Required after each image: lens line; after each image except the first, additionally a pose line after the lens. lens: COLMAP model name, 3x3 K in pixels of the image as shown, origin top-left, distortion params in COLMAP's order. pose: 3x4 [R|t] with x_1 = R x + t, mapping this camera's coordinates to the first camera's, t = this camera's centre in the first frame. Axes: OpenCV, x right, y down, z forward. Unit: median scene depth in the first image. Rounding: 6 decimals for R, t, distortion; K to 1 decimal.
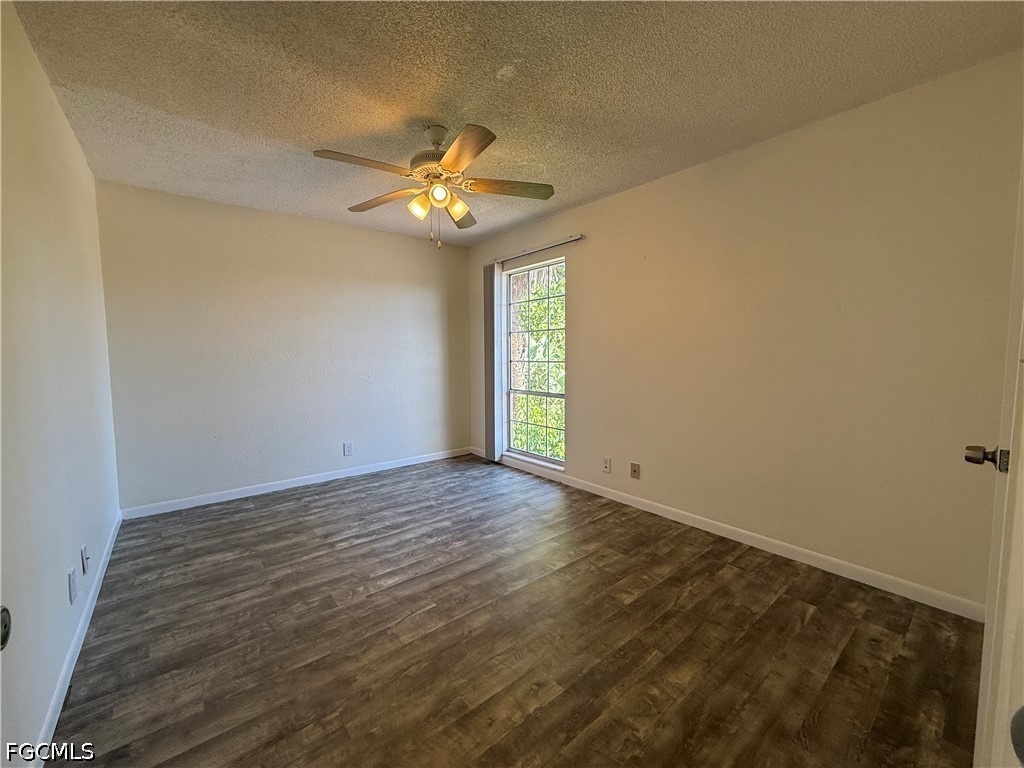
lens RADIAL K [[407.8, 0, 512.6], [0, 407.8, 384.0], [0, 0, 1]] dist [-0.000885, -0.000757]
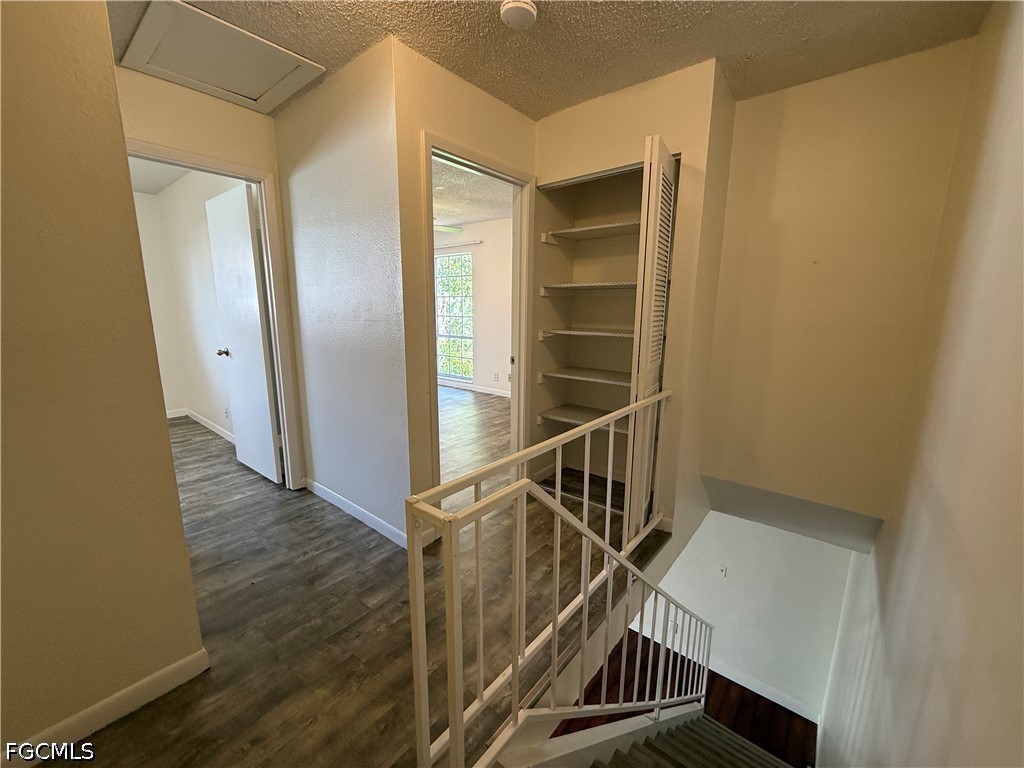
lens RADIAL K [[407.8, 0, 509.9], [0, 407.8, 385.0], [0, 0, 1]] dist [-0.000885, -0.000757]
pose [[0.981209, -0.023439, 0.191521, -0.065305], [0.001274, 0.993359, 0.115046, 0.045627], [-0.192945, -0.112640, 0.974723, -0.977058]]
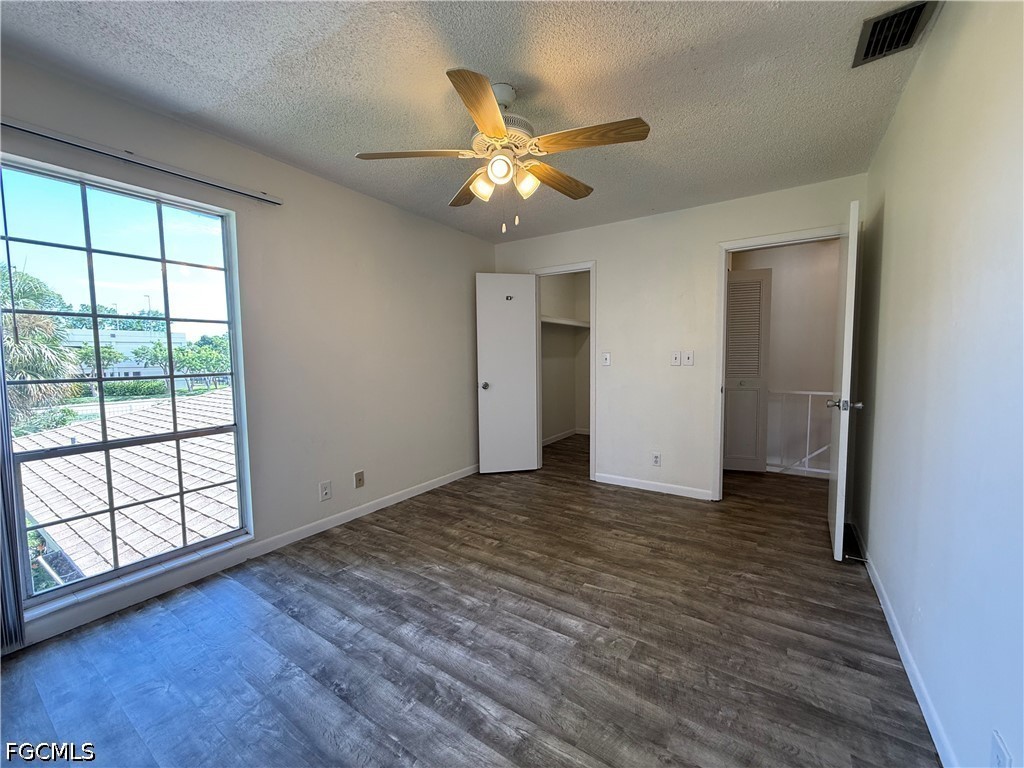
lens RADIAL K [[407.8, 0, 511.5], [0, 407.8, 383.3], [0, 0, 1]] dist [-0.000885, -0.000757]
pose [[-0.286734, -0.055544, 0.956399, -0.910257], [0.084684, 0.992940, 0.083055, -0.082623], [-0.954260, 0.104806, -0.280006, 1.133820]]
